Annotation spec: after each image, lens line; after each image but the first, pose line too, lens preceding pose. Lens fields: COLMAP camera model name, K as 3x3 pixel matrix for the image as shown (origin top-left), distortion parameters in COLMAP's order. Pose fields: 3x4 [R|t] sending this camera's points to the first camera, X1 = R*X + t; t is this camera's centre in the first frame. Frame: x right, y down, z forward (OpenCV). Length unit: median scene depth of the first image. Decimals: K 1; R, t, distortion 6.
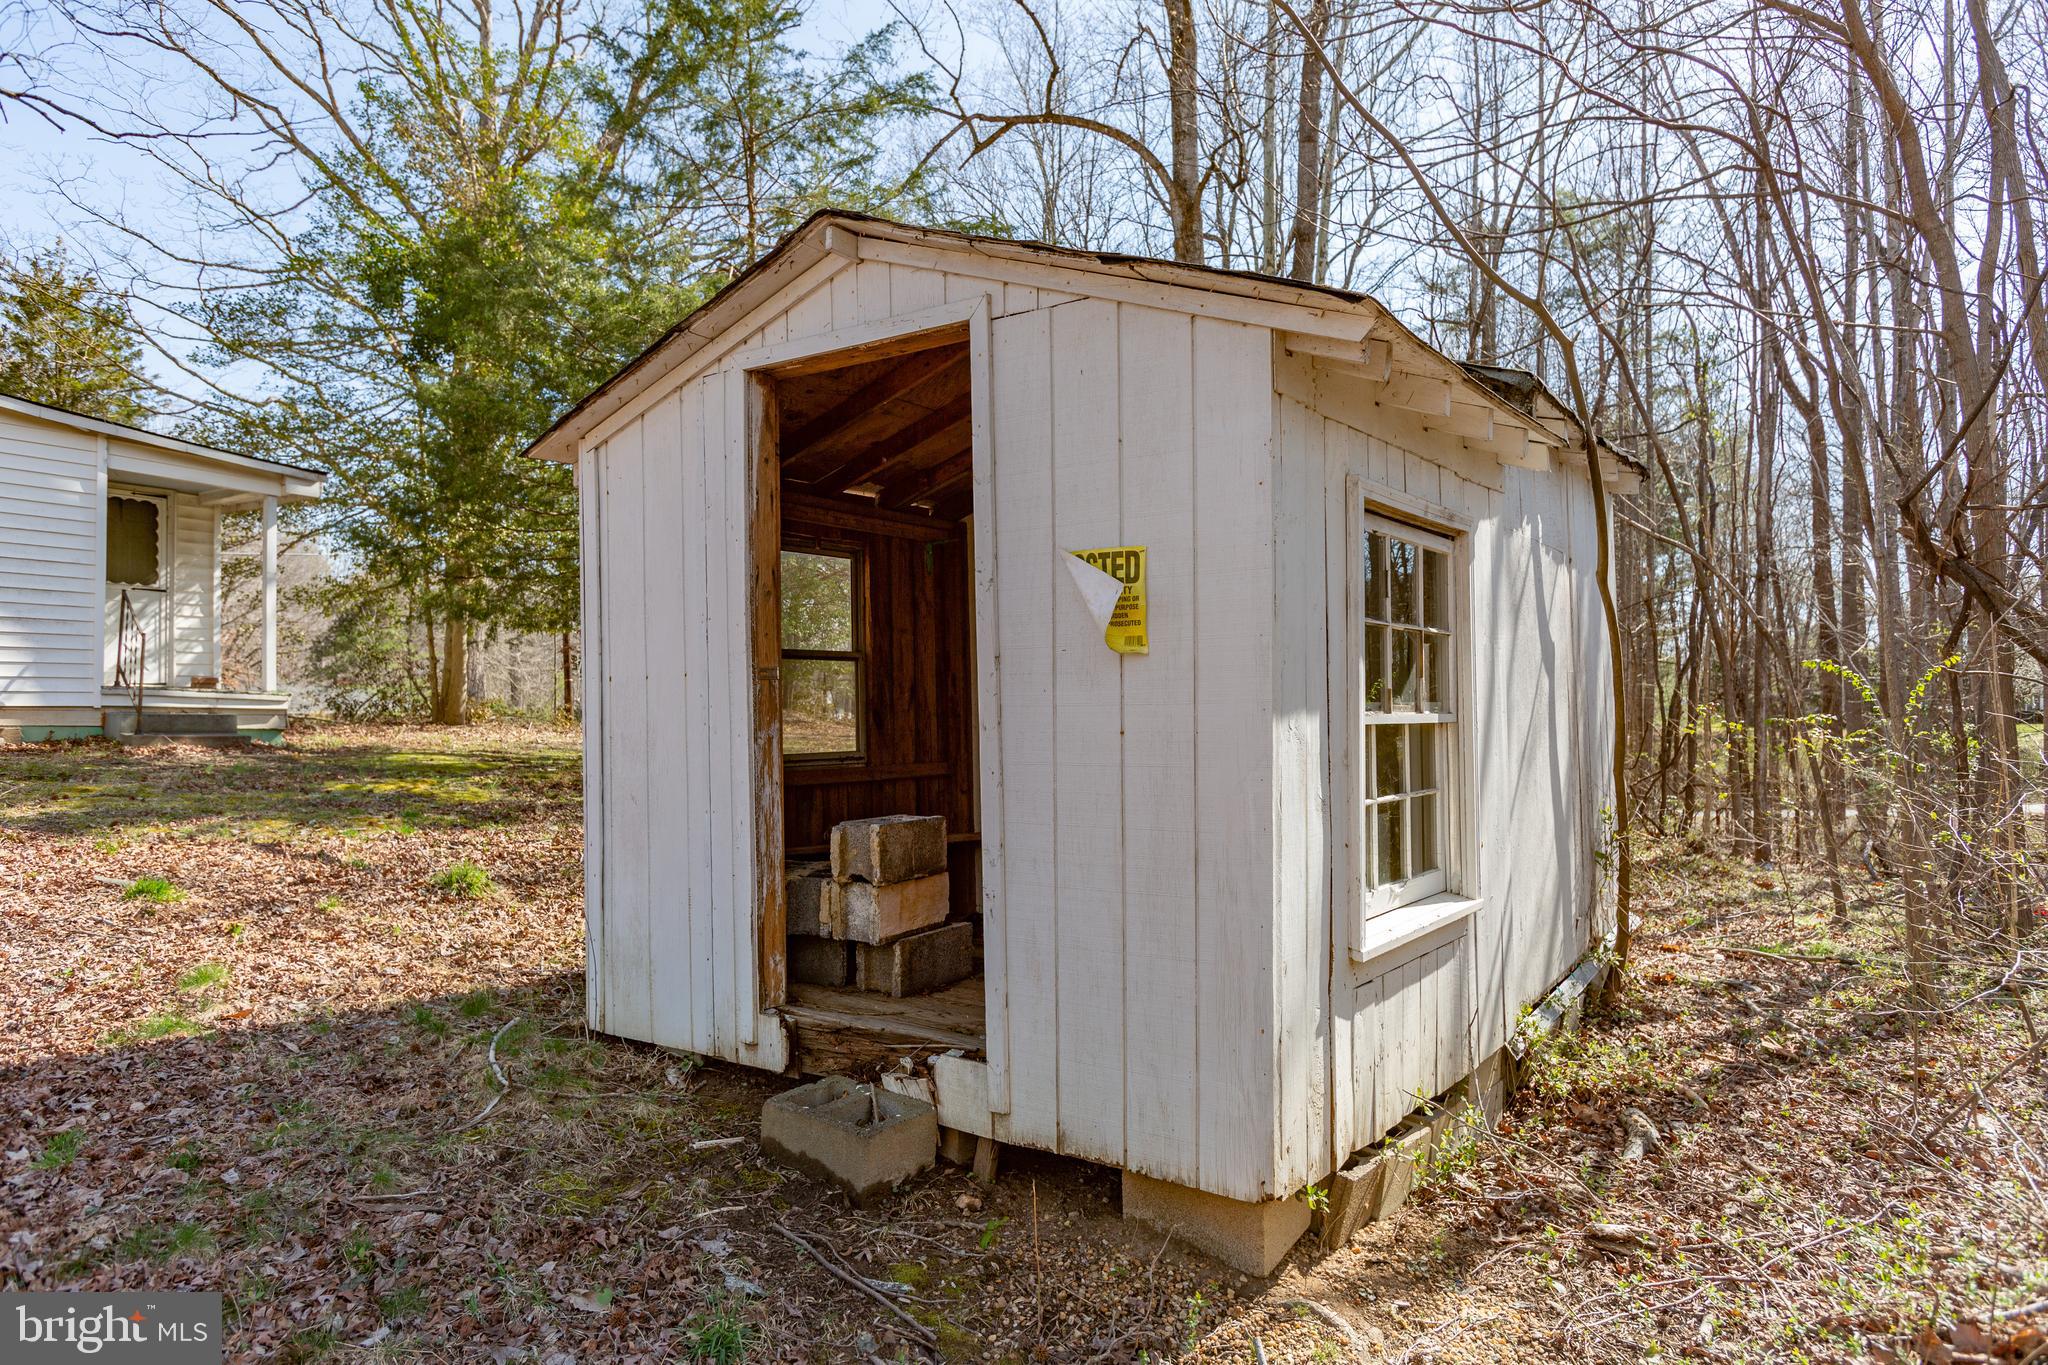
lens RADIAL K [[1243.8, 0, 1020.9], [0, 1243.8, 699.1], [0, 0, 1]] dist [0.007699, 0.001500]
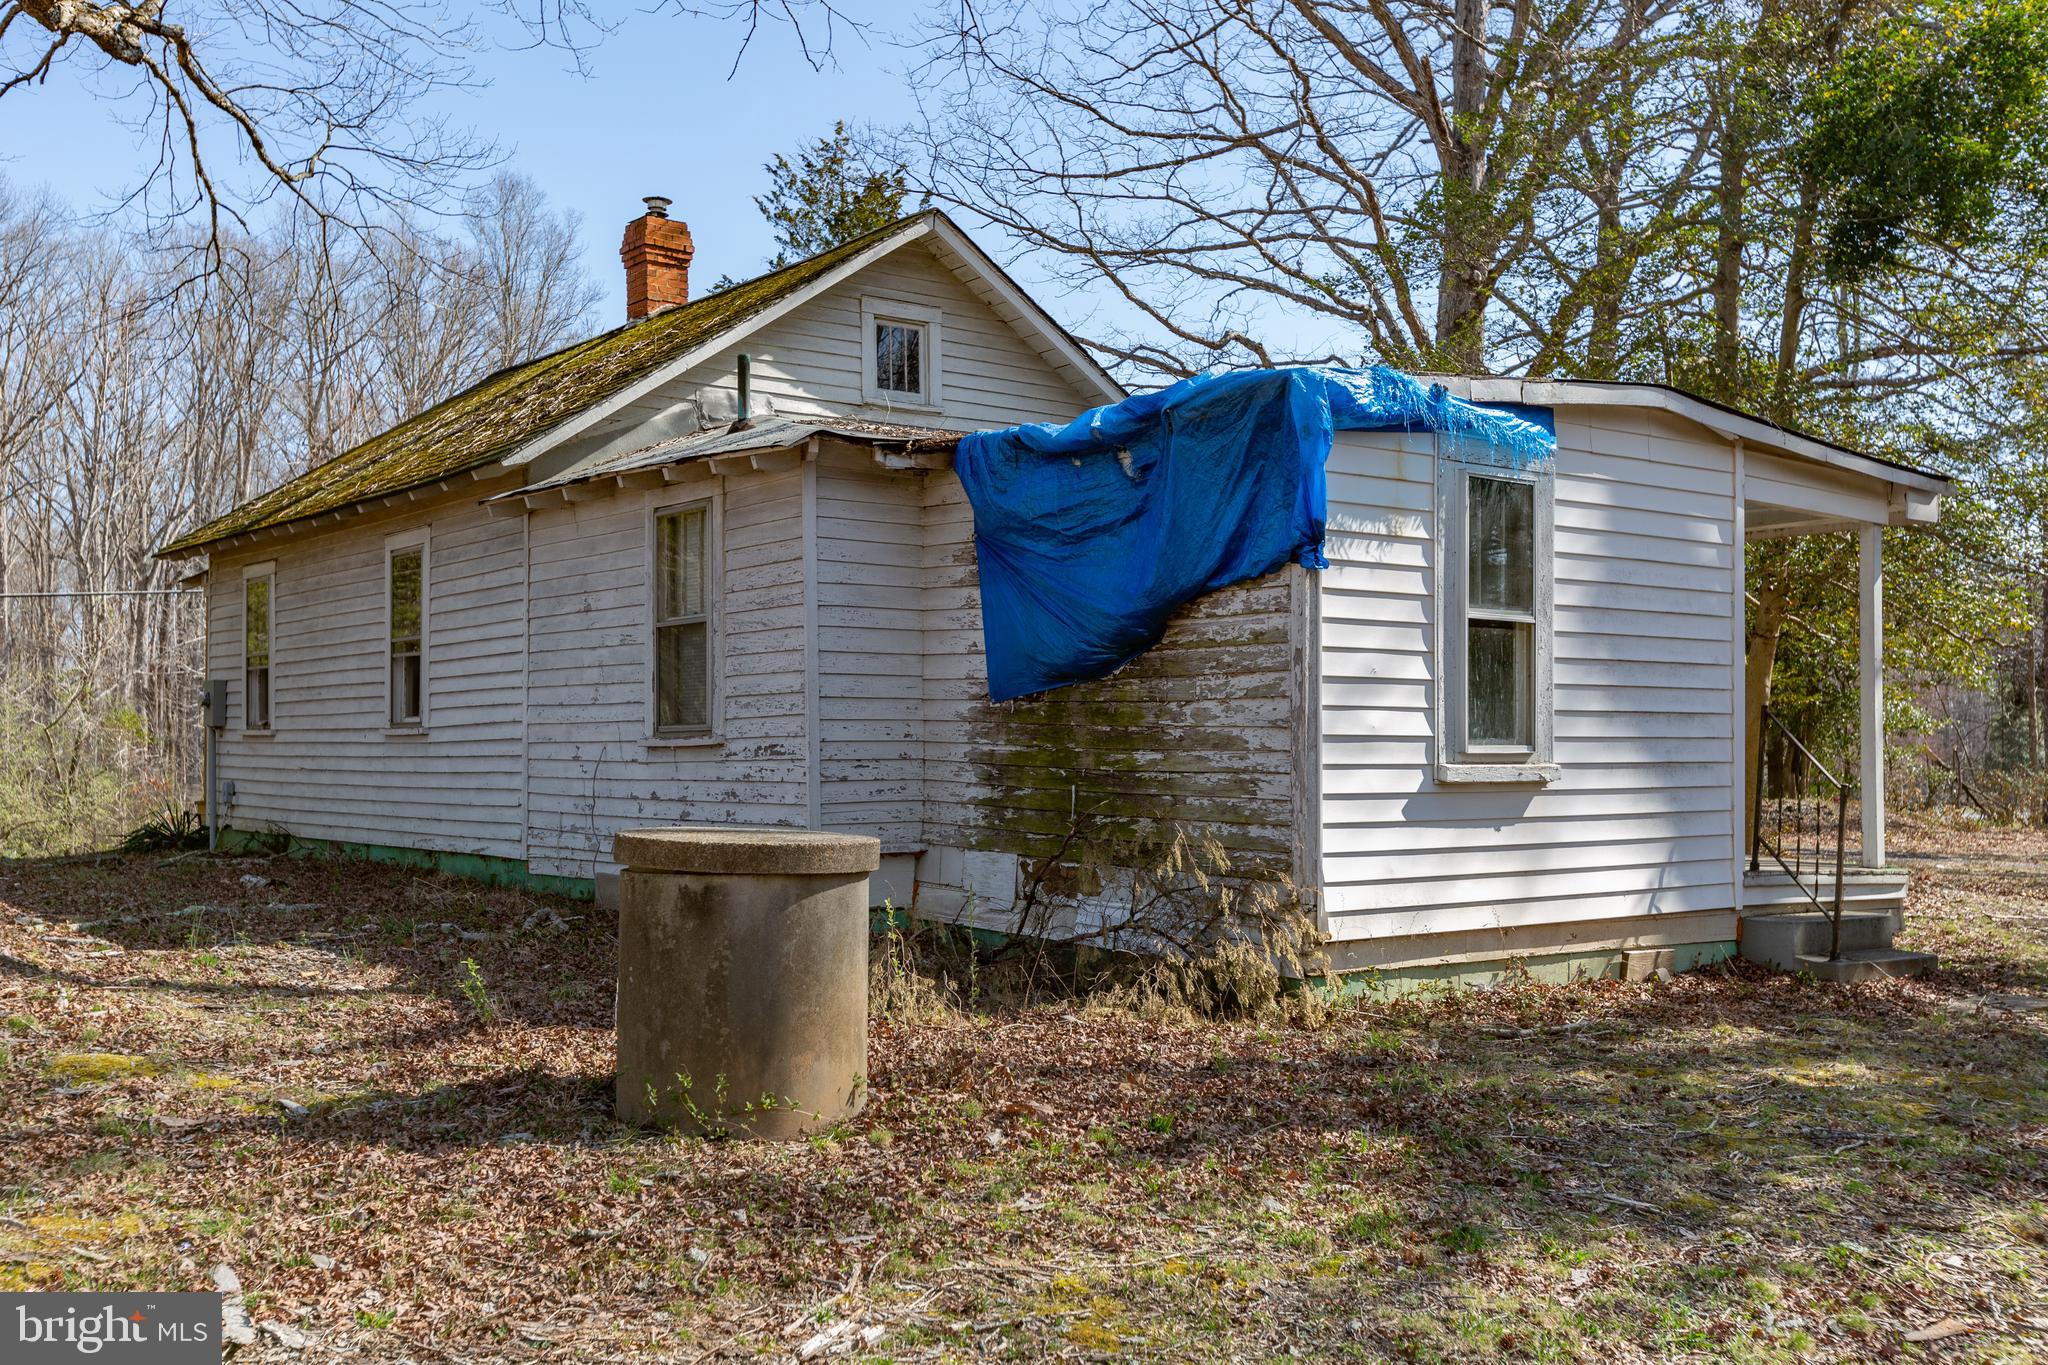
lens RADIAL K [[2023.4, 0, 1017.1], [0, 2023.4, 689.3], [0, 0, 1]] dist [0.016389, 0.000000]
pose [[0.945711, -0.008942, -0.324886, -0.747290], [0.002269, 0.999779, -0.020913, -0.076614], [0.325002, 0.019041, 0.945522, -0.009796]]
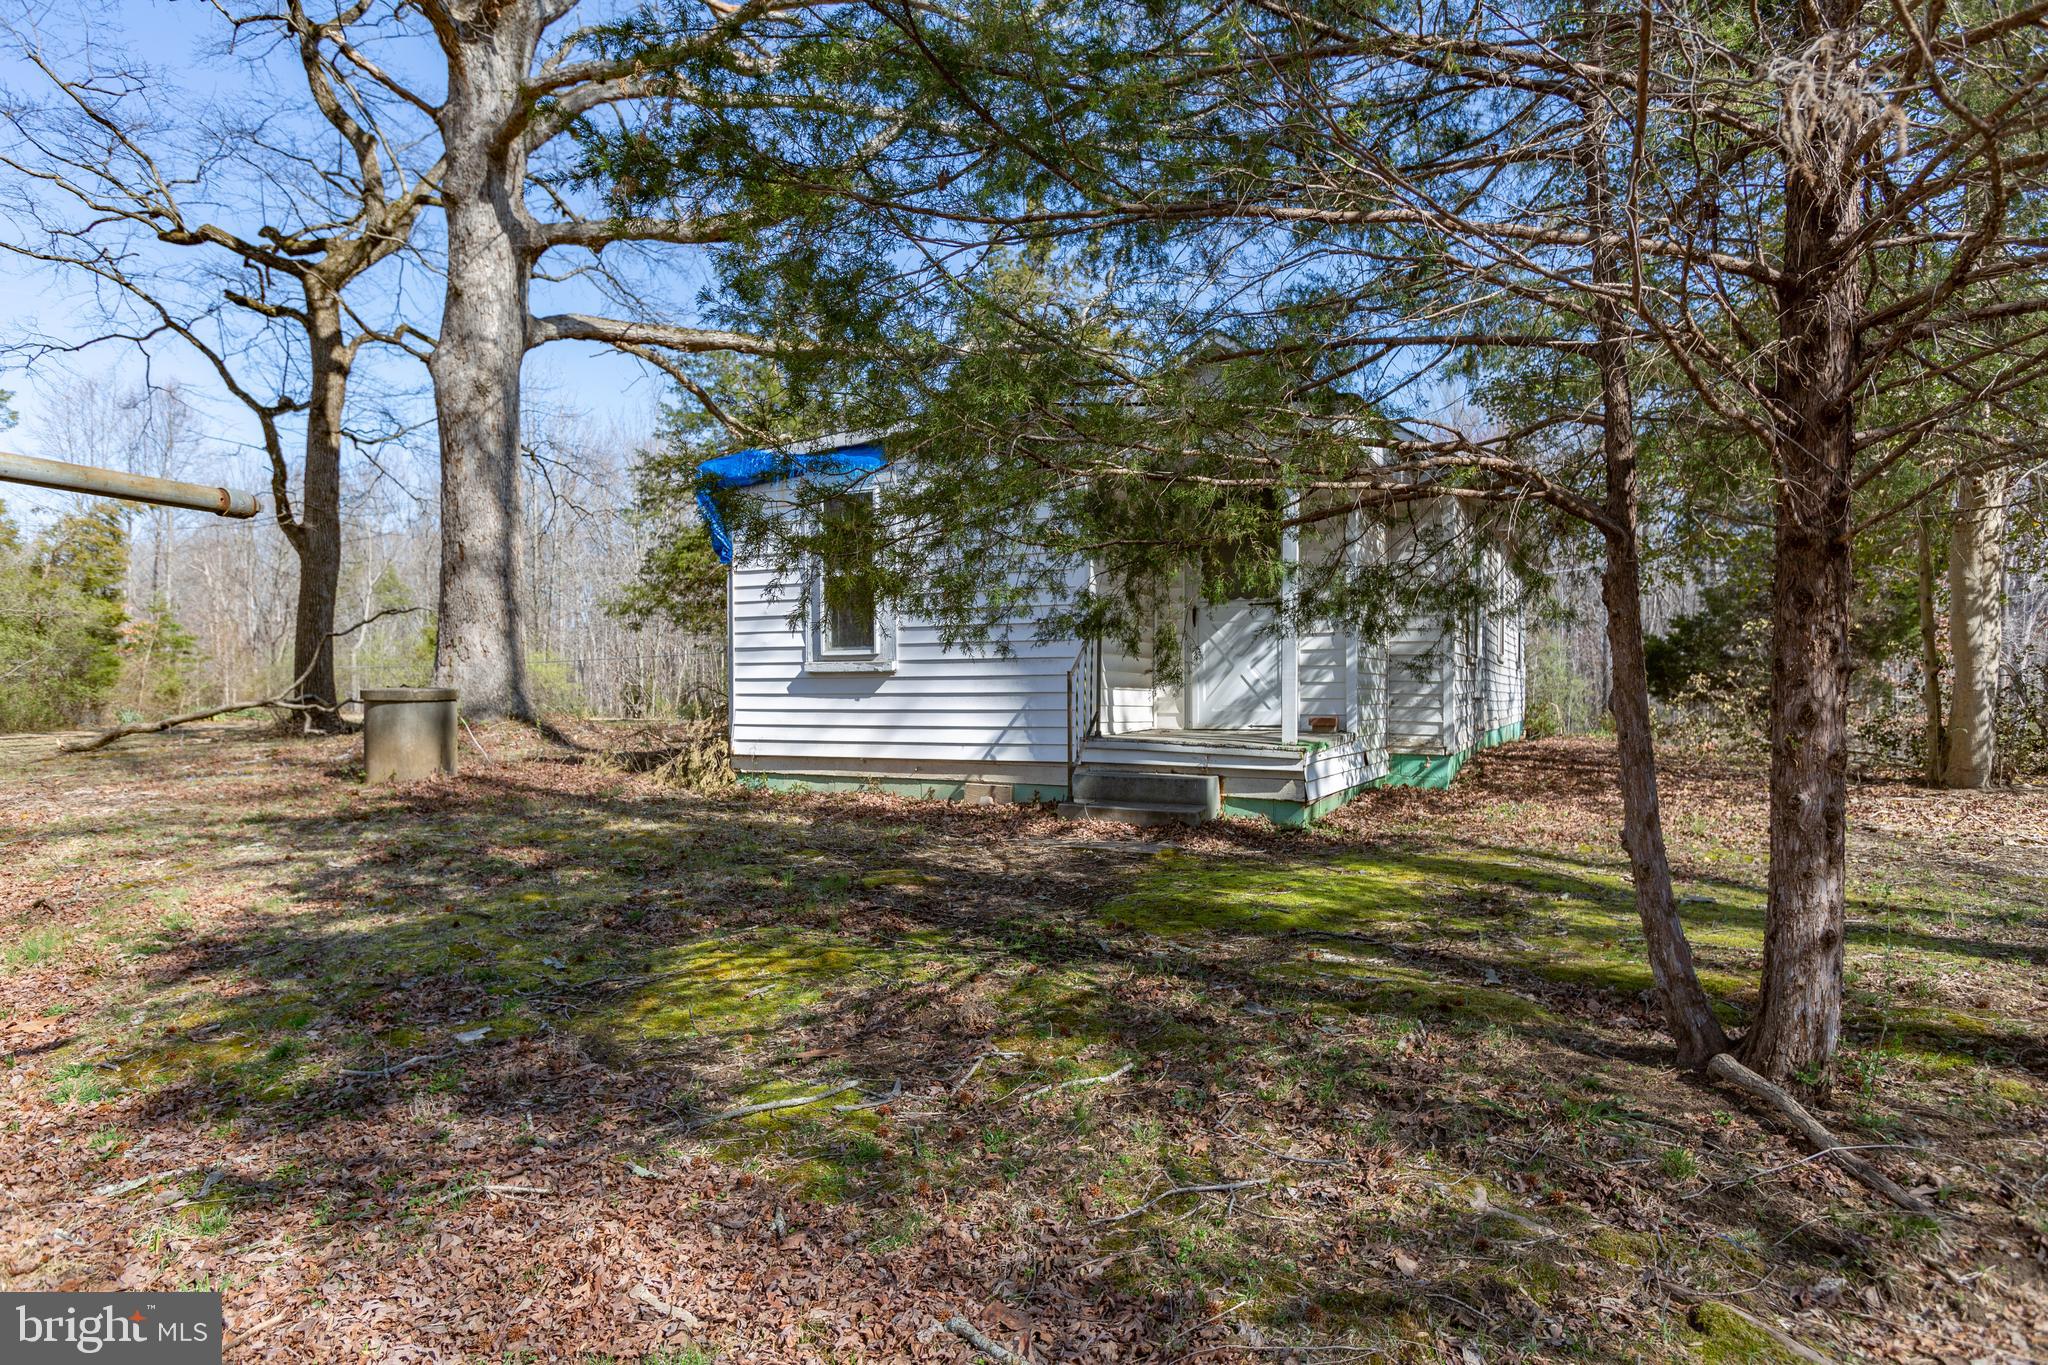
lens RADIAL K [[1243.8, 0, 1012.5], [0, 1243.8, 689.1], [0, 0, 1]] dist [0.007699, 0.001500]
pose [[0.103187, -0.003597, -0.994655, 0.050993], [0.012756, 0.999916, -0.002293, -0.039792], [0.994580, -0.012451, 0.103224, 0.871556]]
